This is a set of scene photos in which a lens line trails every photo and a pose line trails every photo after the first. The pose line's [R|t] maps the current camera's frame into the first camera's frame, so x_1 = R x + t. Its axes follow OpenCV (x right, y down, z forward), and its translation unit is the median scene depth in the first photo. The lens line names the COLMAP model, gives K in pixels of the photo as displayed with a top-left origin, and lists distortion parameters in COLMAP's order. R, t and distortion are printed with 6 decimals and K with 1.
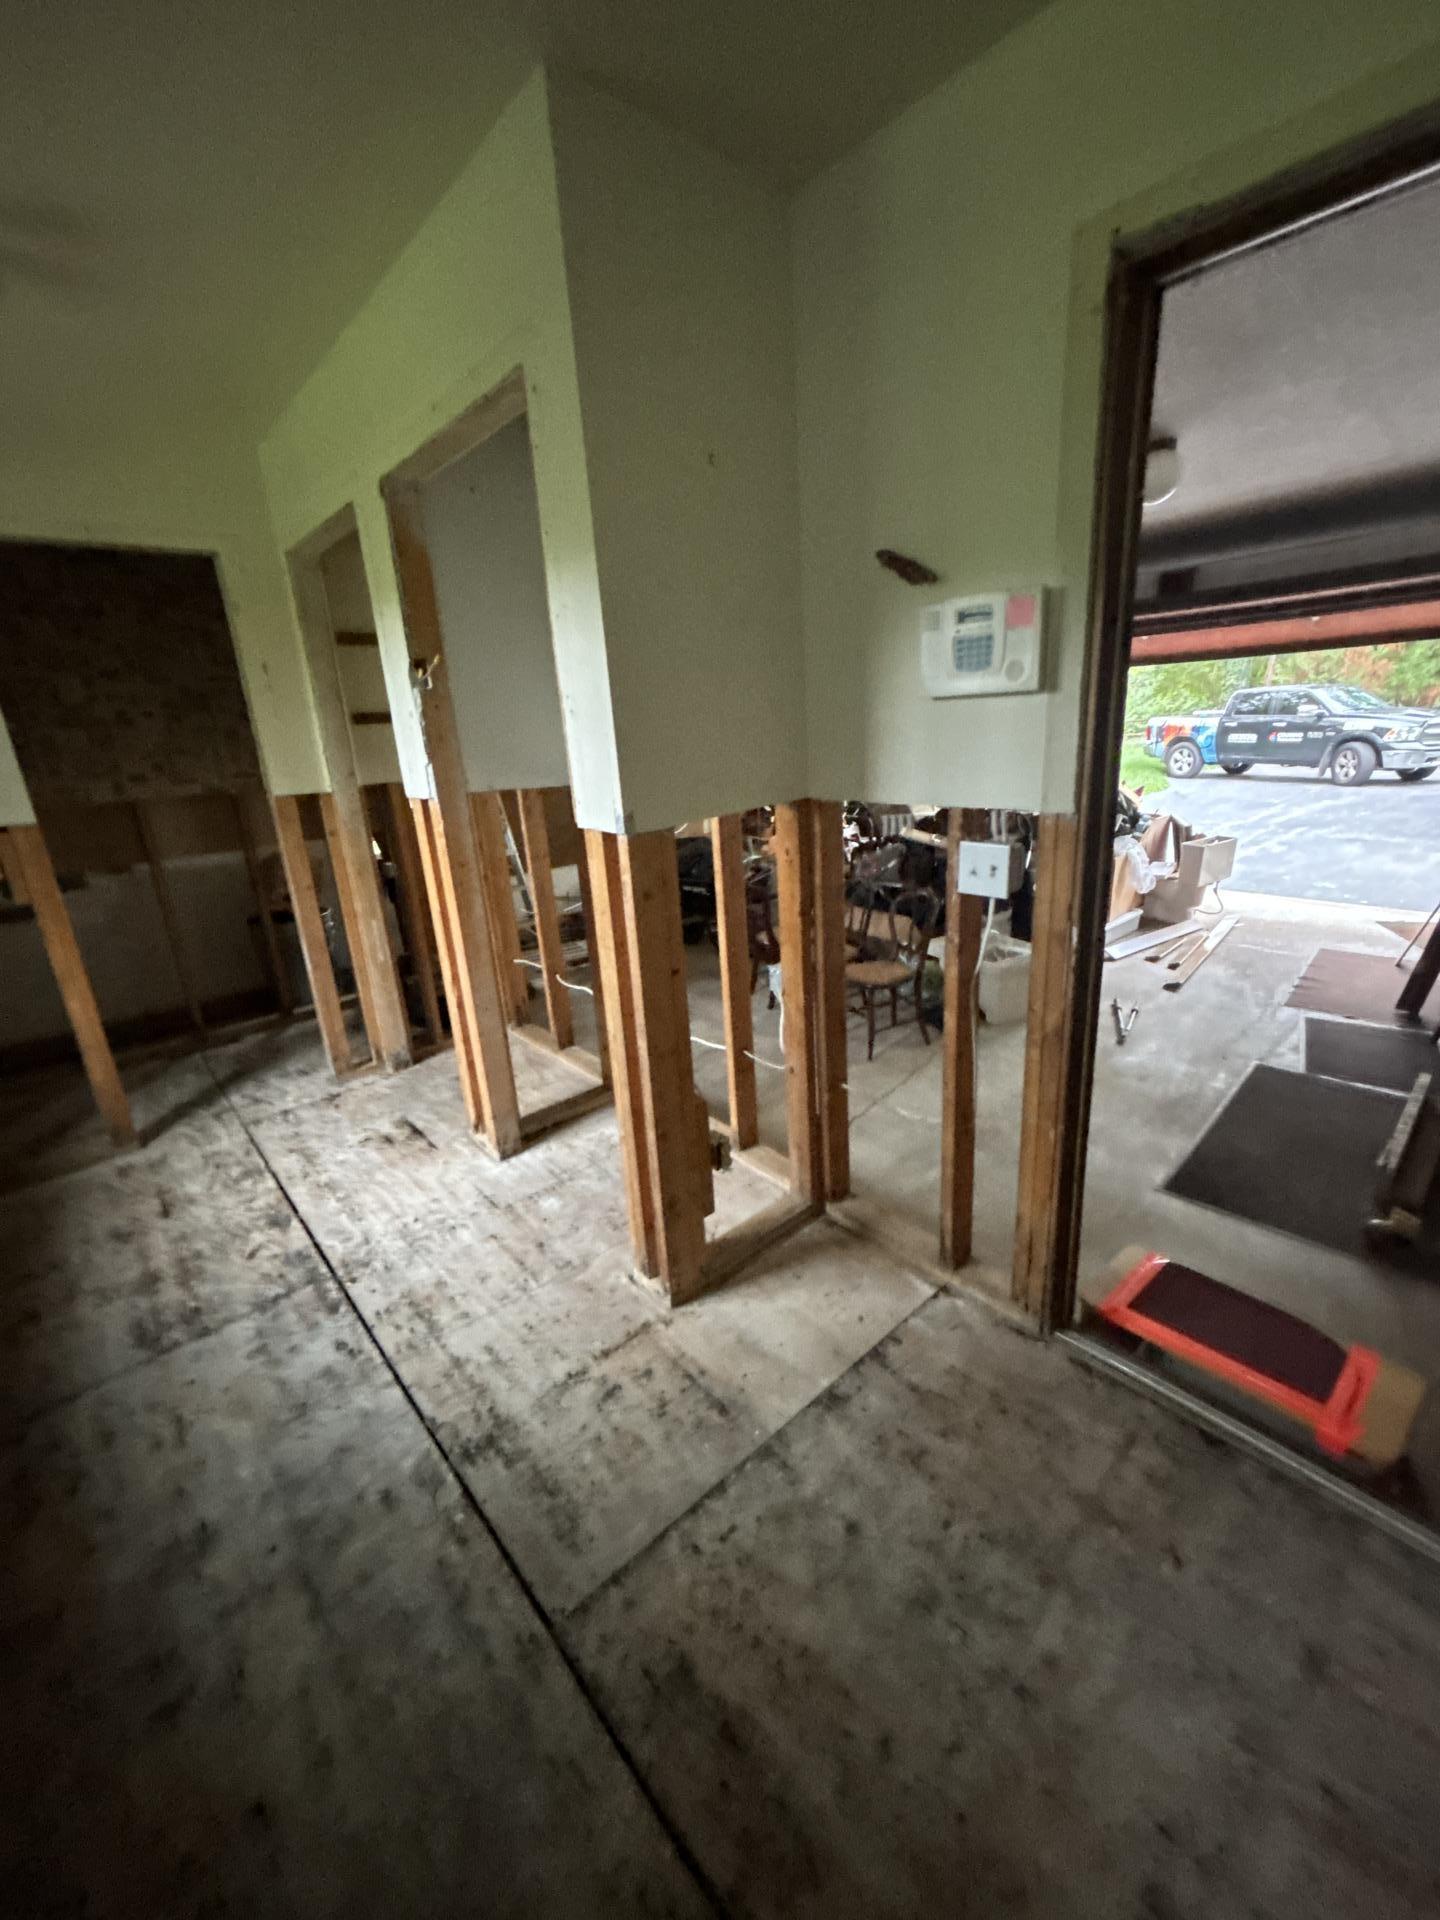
lens RADIAL K [[781.5, 0, 715.4], [0, 781.5, 957.5], [0, 0, 1]] dist [-0.000154, 0.000465]
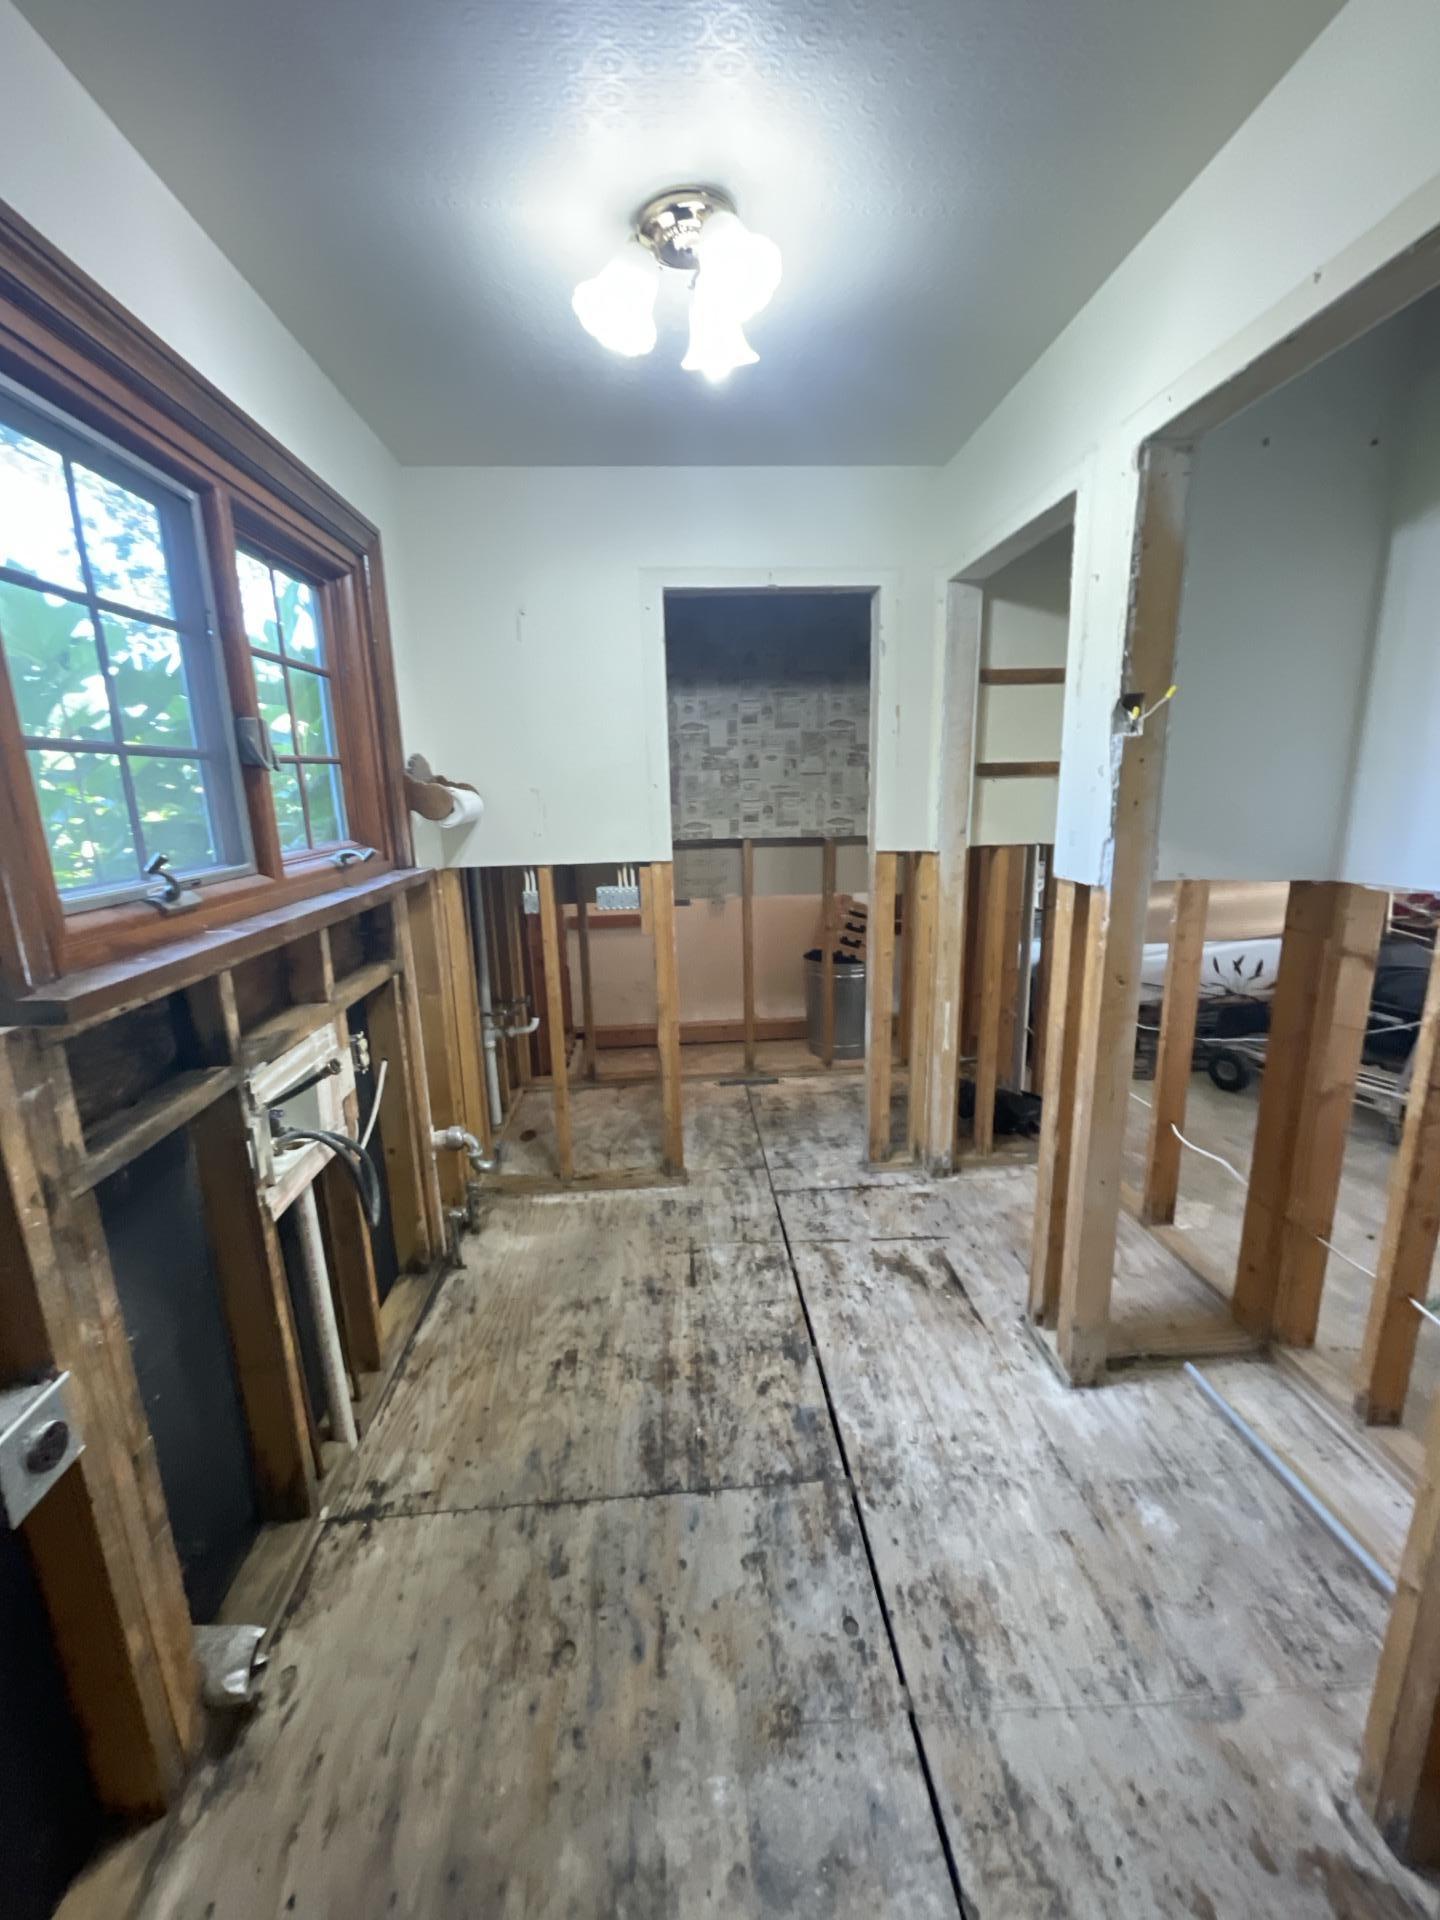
lens RADIAL K [[771.6, 0, 722.1], [0, 771.6, 958.8], [0, 0, 1]] dist [-0.017810, -0.000103]
pose [[0.800461, 0.172052, -0.574160, -0.218048], [-0.200466, 0.979600, 0.014068, -0.077145], [0.564867, 0.103839, 0.818622, 0.229252]]
